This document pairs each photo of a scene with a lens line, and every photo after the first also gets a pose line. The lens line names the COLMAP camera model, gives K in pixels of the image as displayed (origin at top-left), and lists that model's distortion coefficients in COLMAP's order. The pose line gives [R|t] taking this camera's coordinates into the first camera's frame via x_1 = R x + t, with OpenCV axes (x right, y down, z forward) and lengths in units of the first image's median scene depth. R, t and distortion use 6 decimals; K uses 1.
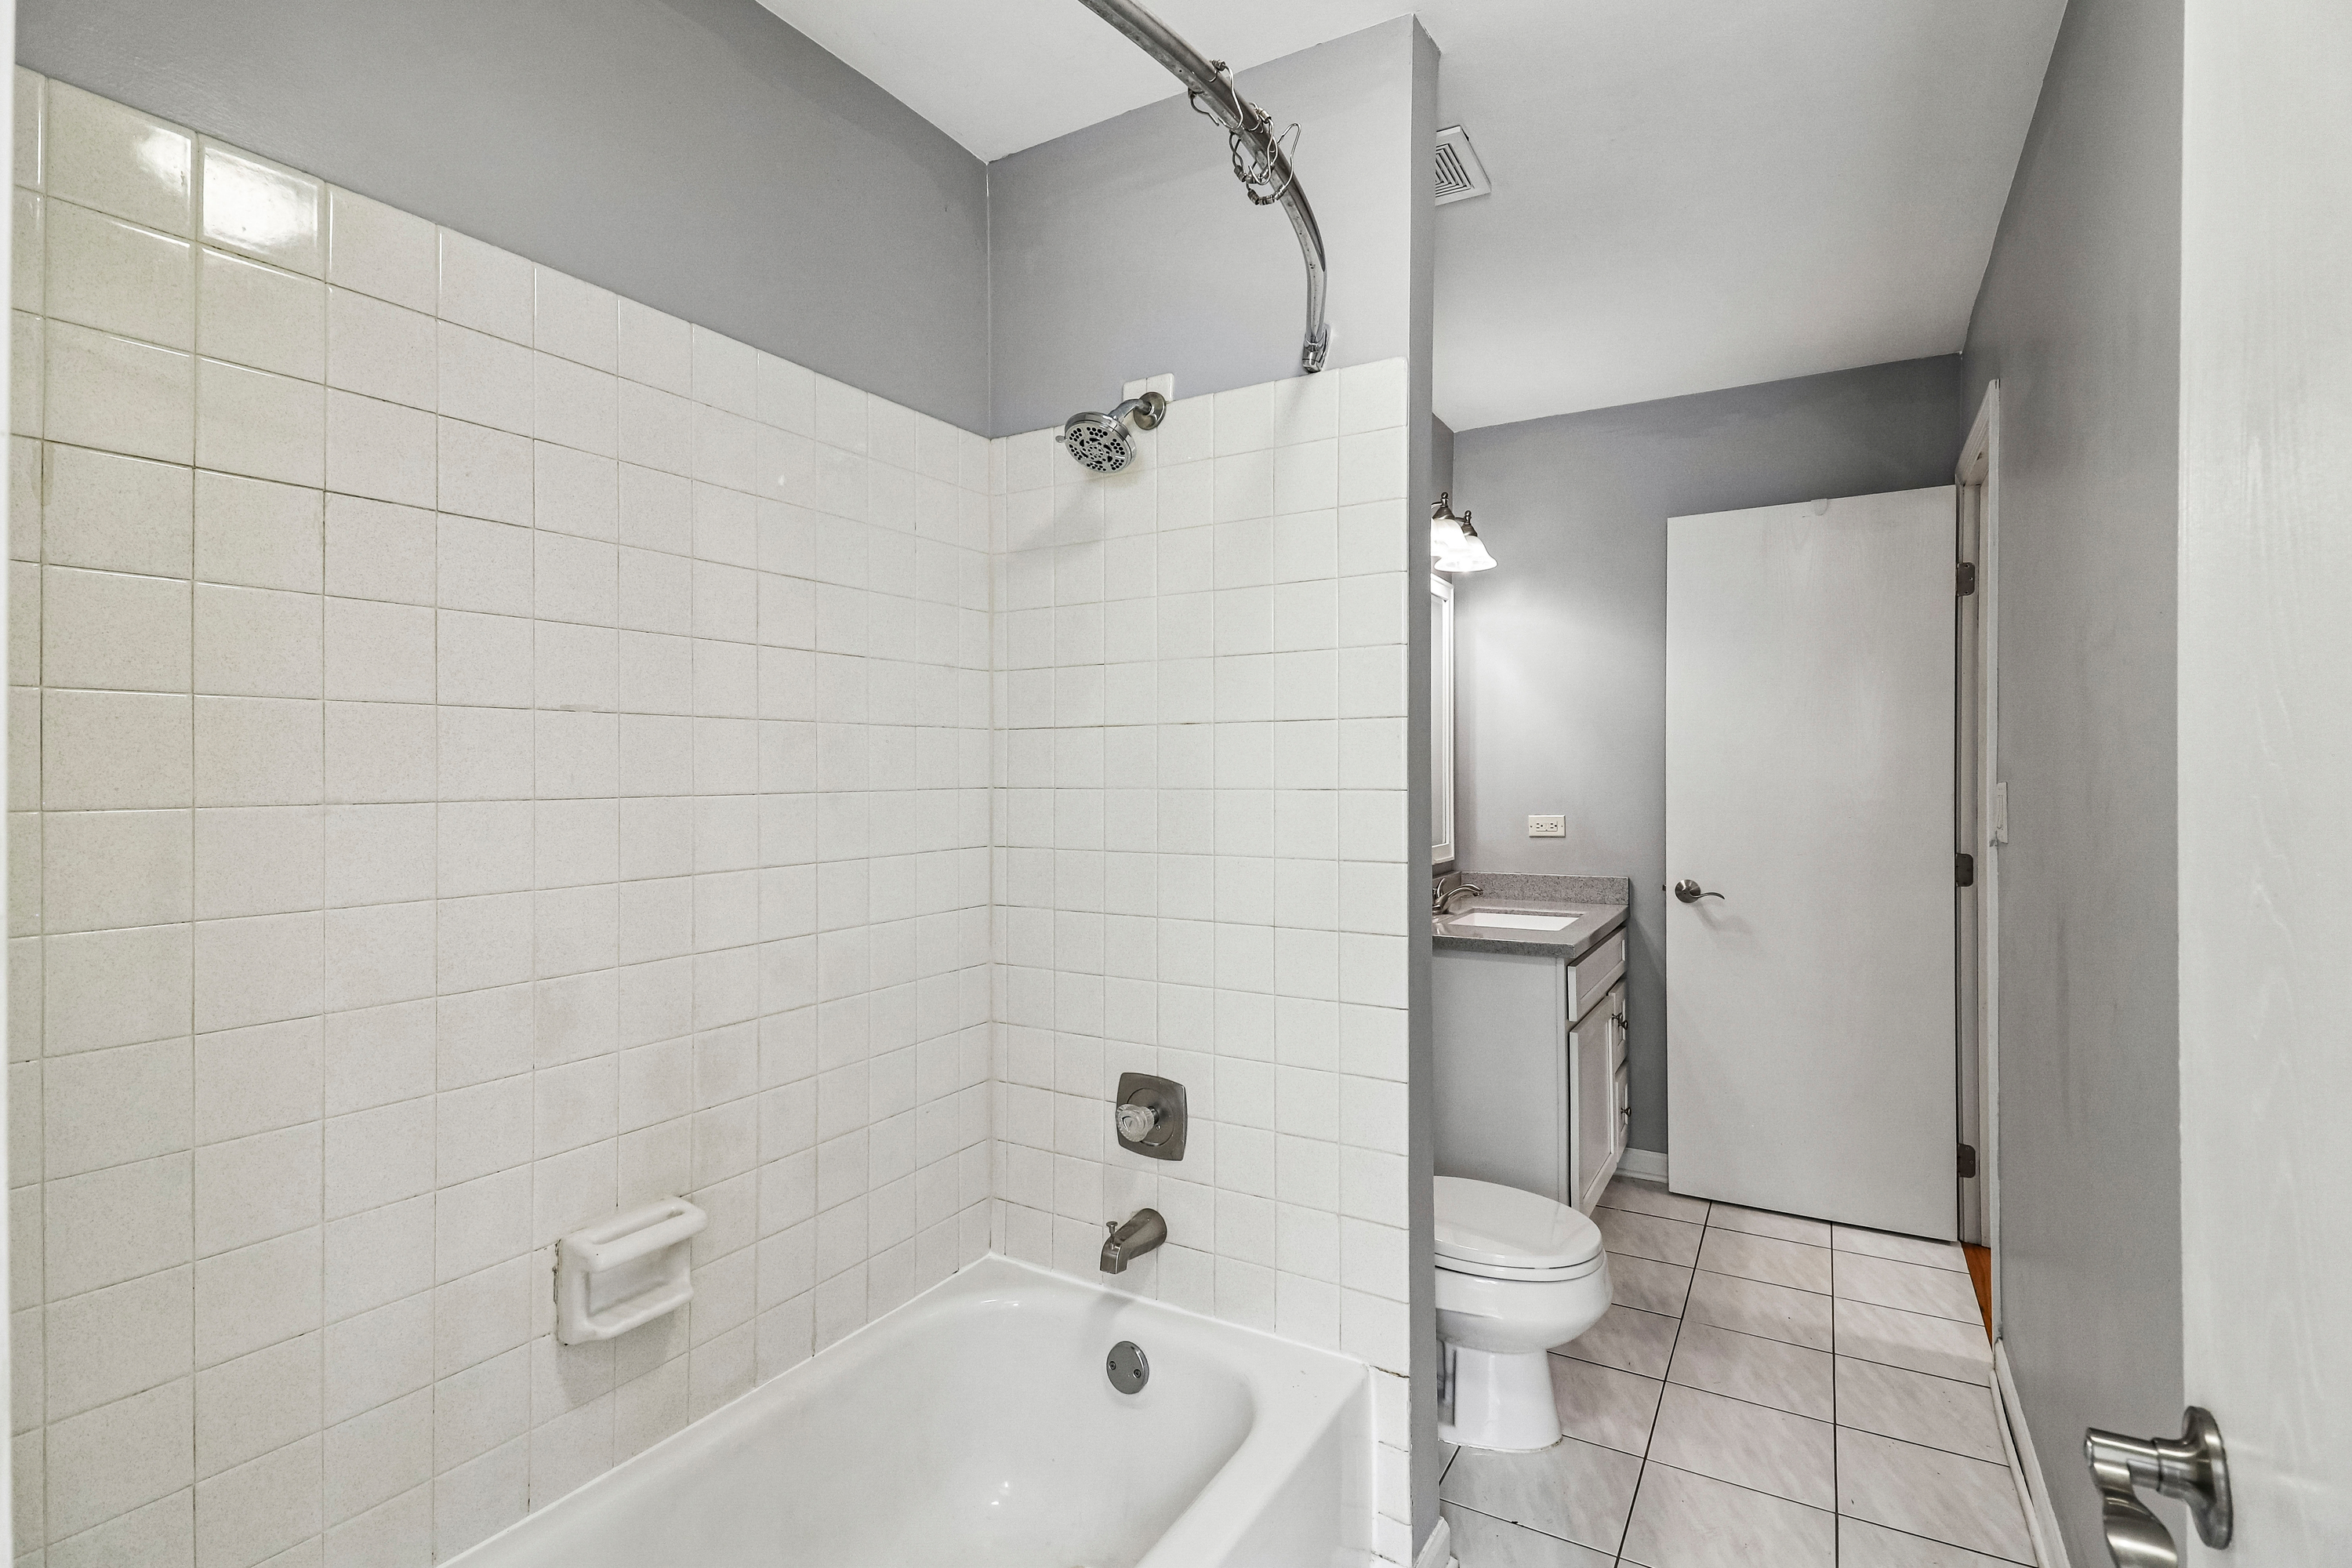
lens RADIAL K [[1102.9, 0, 1176.4], [0, 1102.9, 781.8], [0, 0, 1]] dist [-0.013536, -0.003483]
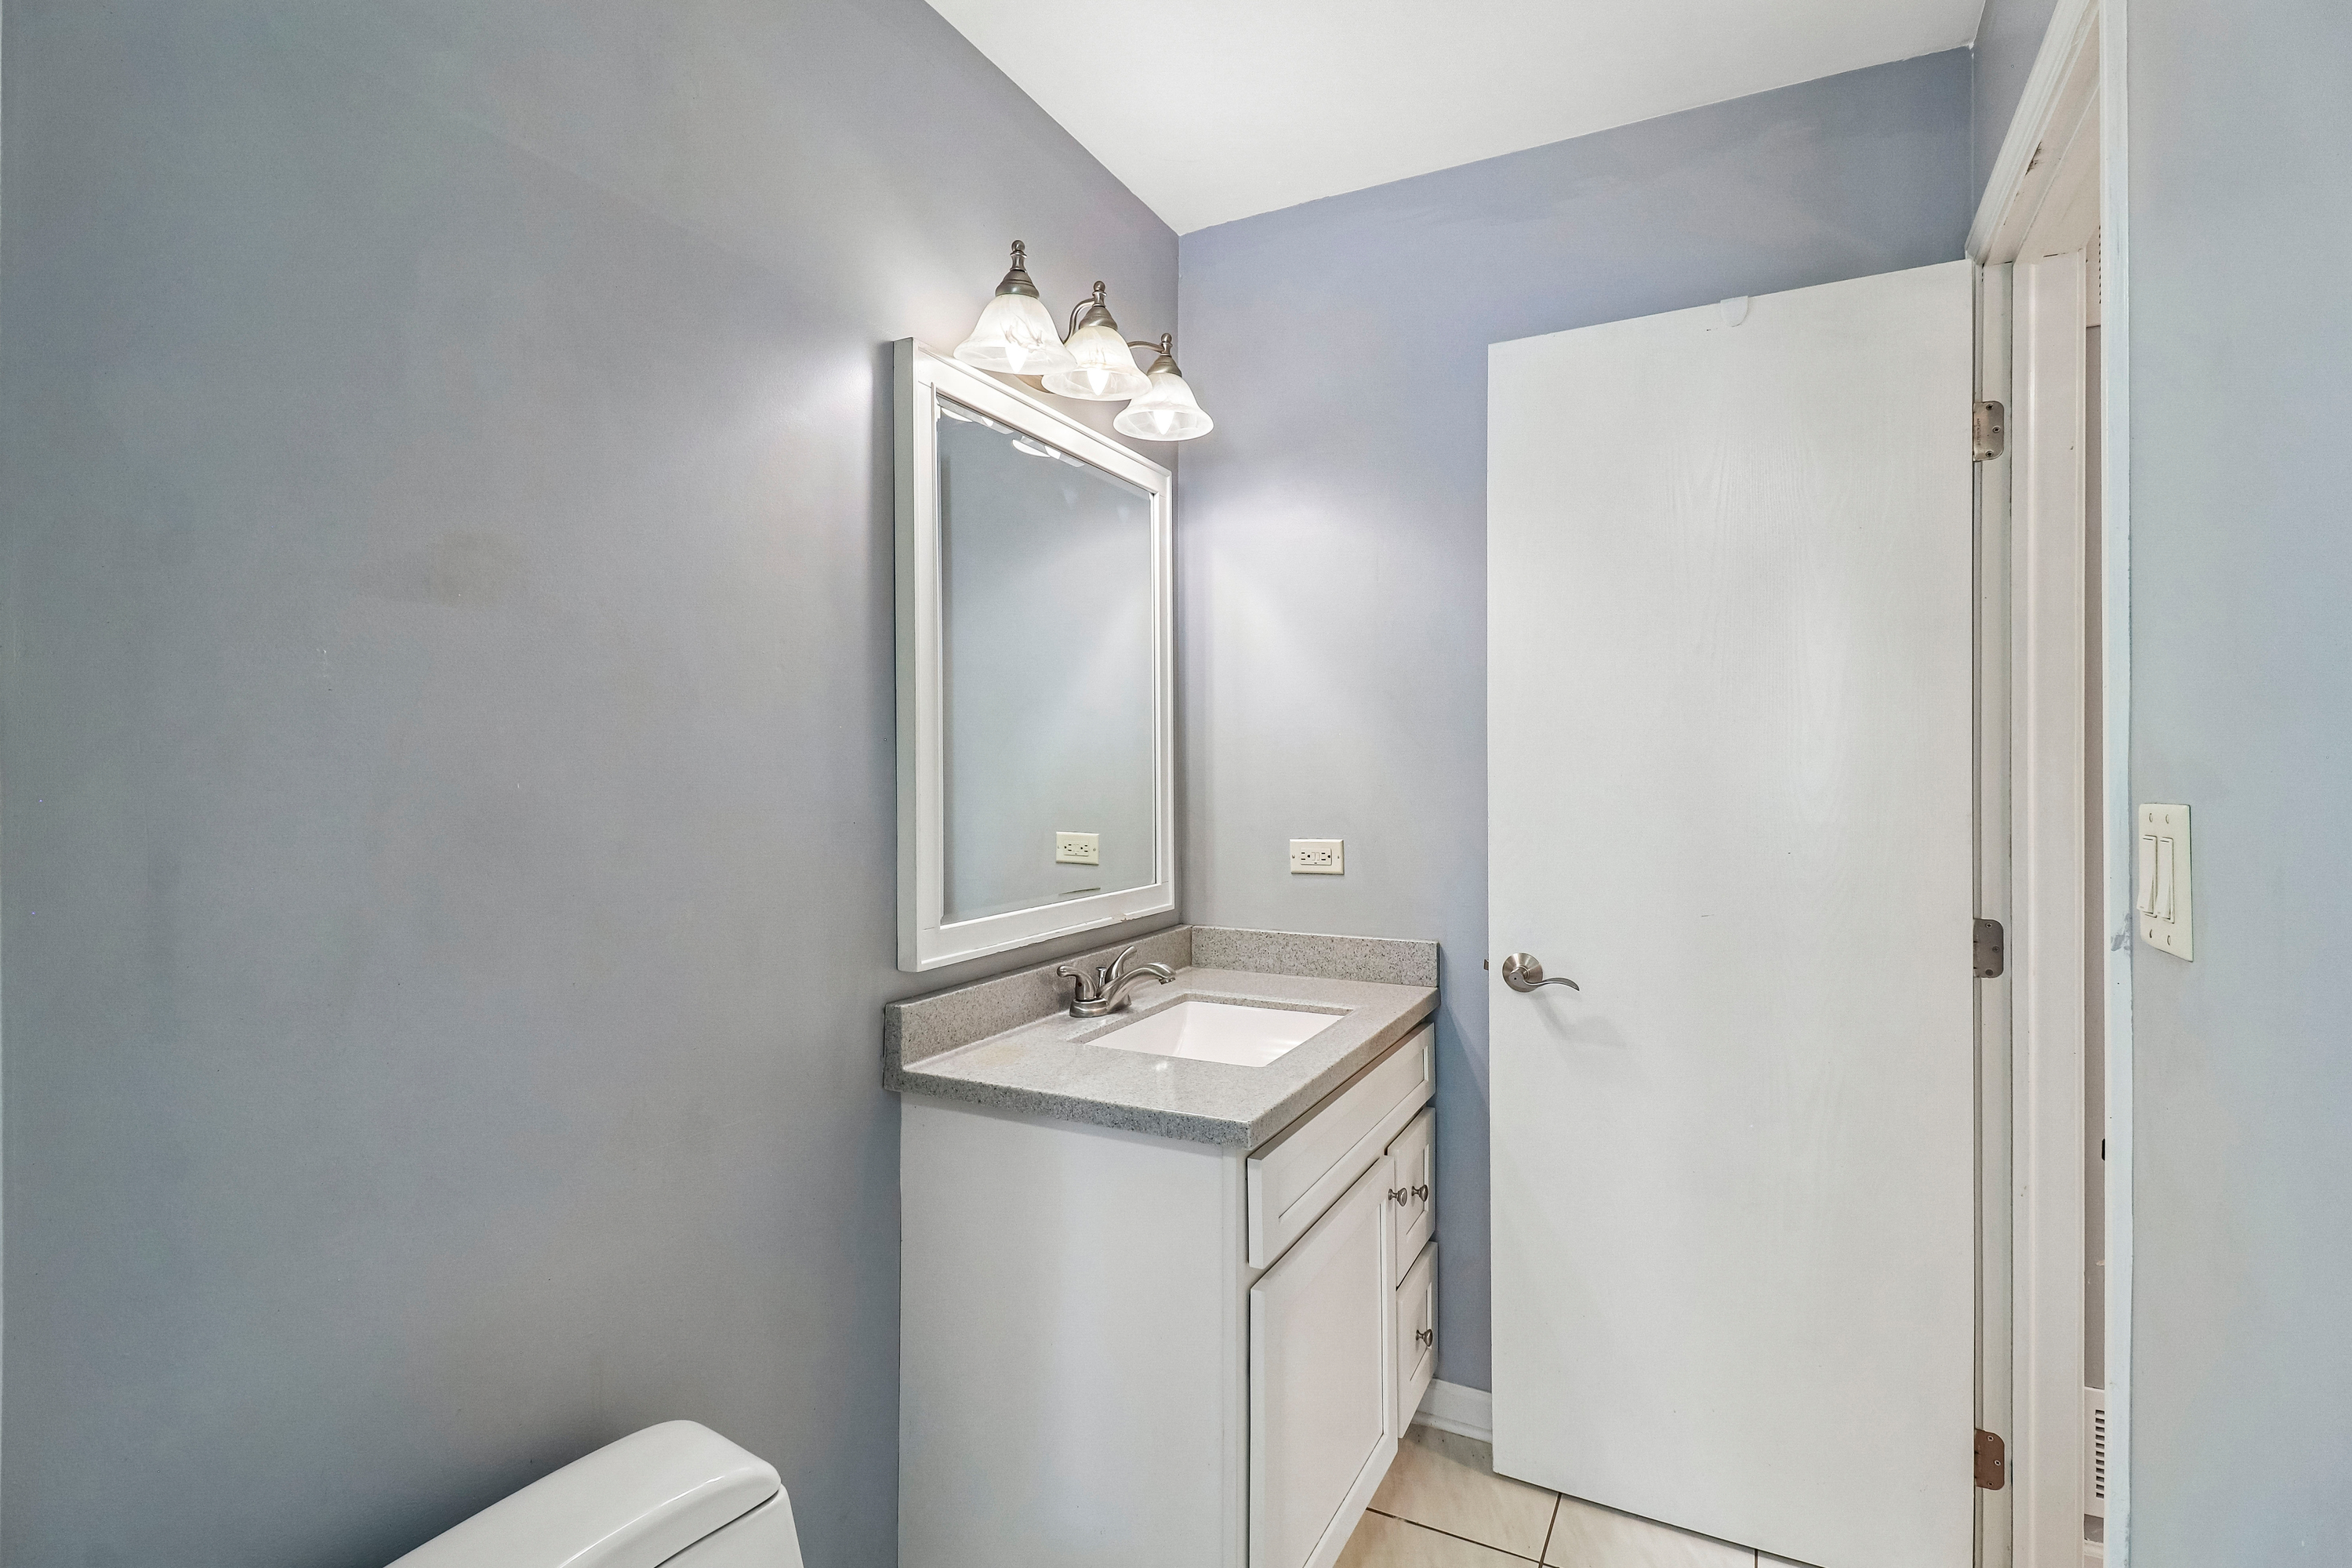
lens RADIAL K [[1102.9, 0, 1176.5], [0, 1102.9, 774.4], [0, 0, 1]] dist [-0.013536, -0.003483]
pose [[0.998474, 0.001695, 0.055193, 0.242453], [-0.001478, 0.999991, -0.003976, -0.004686], [-0.055199, 0.003888, 0.998468, 0.410265]]
